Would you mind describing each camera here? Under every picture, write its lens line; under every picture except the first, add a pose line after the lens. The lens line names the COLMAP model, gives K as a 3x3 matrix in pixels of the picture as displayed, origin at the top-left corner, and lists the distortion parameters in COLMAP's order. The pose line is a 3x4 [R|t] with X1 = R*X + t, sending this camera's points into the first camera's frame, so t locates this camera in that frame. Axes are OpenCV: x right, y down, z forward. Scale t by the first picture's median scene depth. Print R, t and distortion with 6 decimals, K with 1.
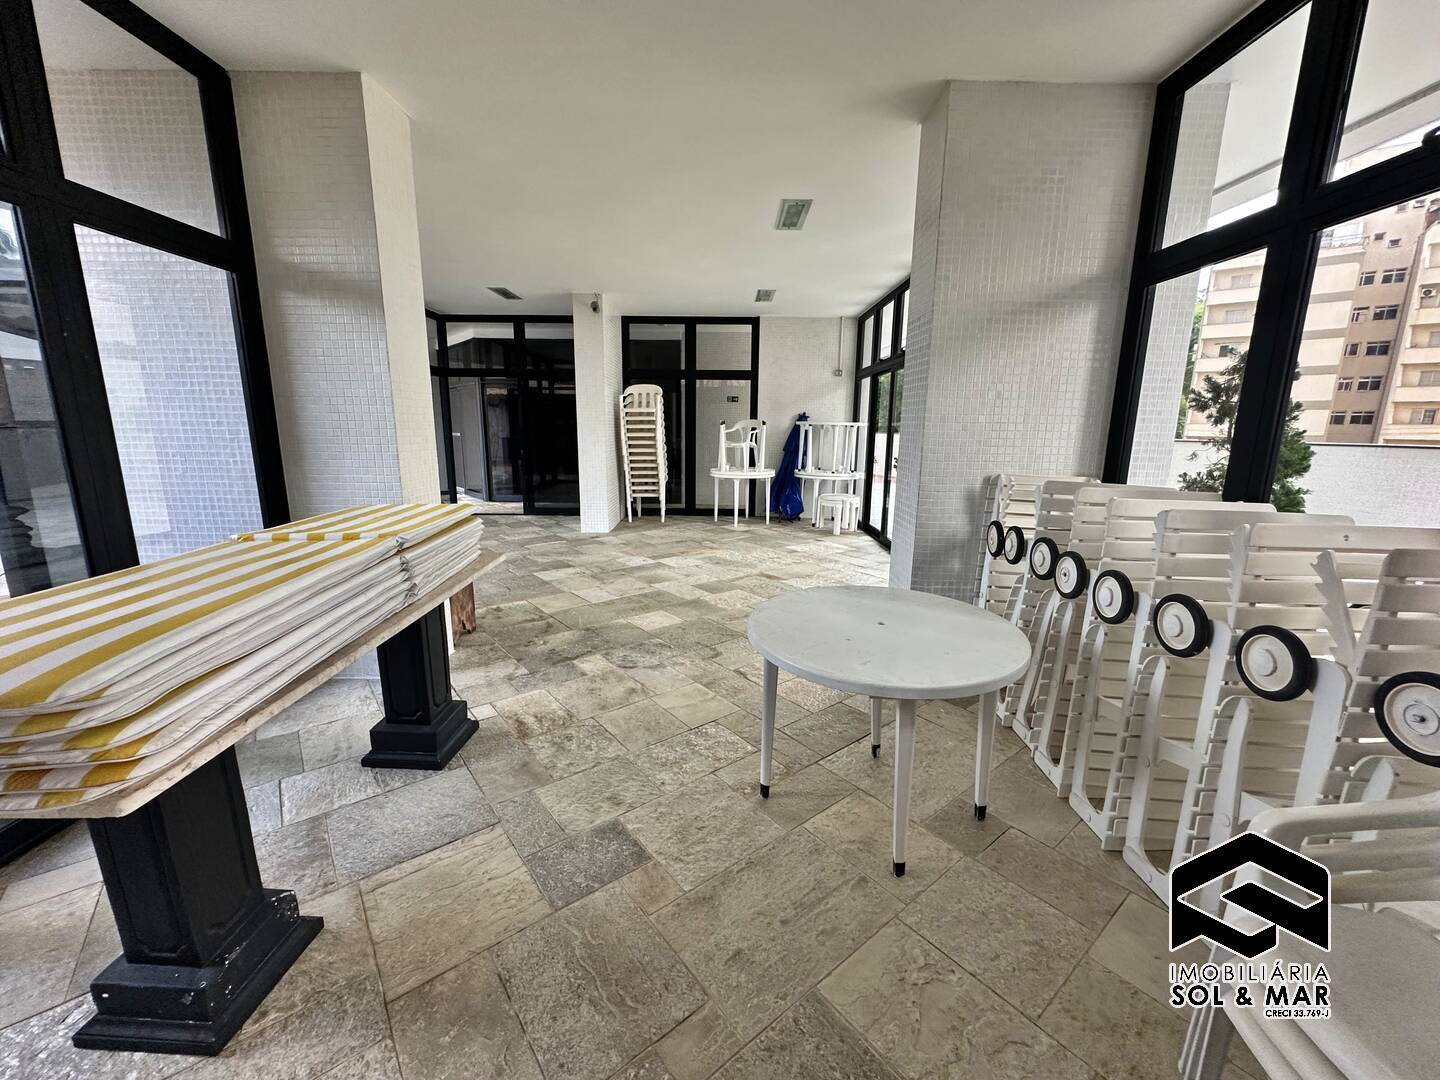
lens RADIAL K [[574.8, 0, 720.2], [0, 574.8, 542.2], [0, 0, 1]] dist [-0.001911, 0.000529]
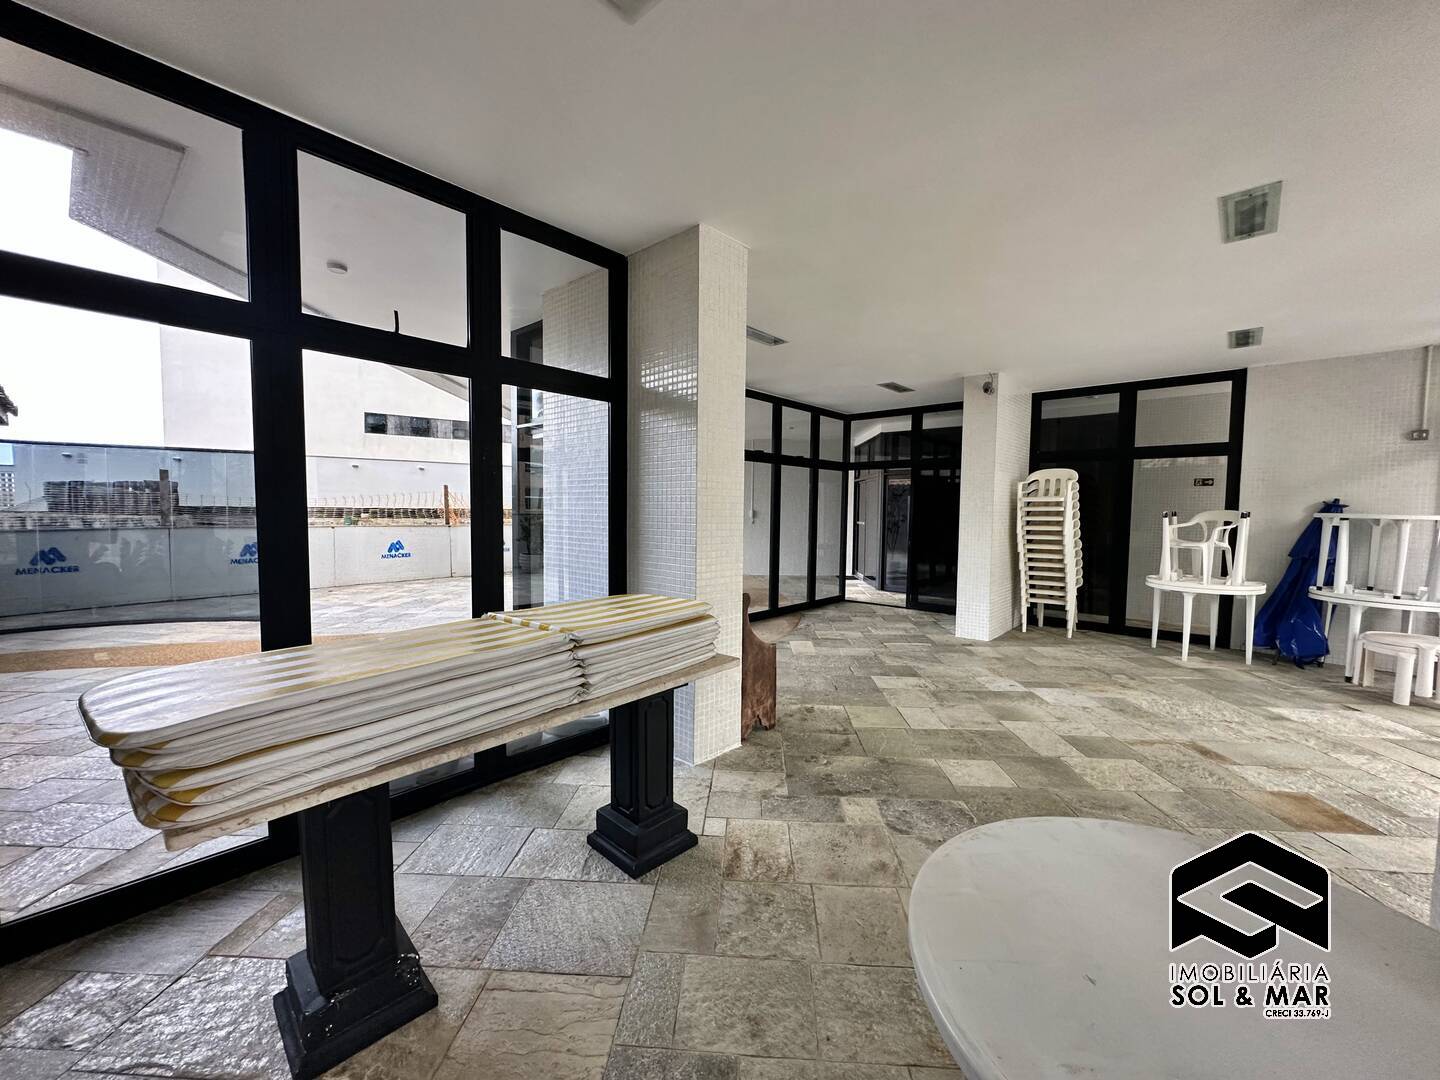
lens RADIAL K [[574.8, 0, 720.2], [0, 574.8, 542.2], [0, 0, 1]] dist [-0.001911, 0.000529]
pose [[0.742667, 0.036905, -0.668644, 0.071215], [-0.136408, 0.985883, -0.097094, -0.024338], [0.655621, 0.163316, 0.737217, 0.091112]]
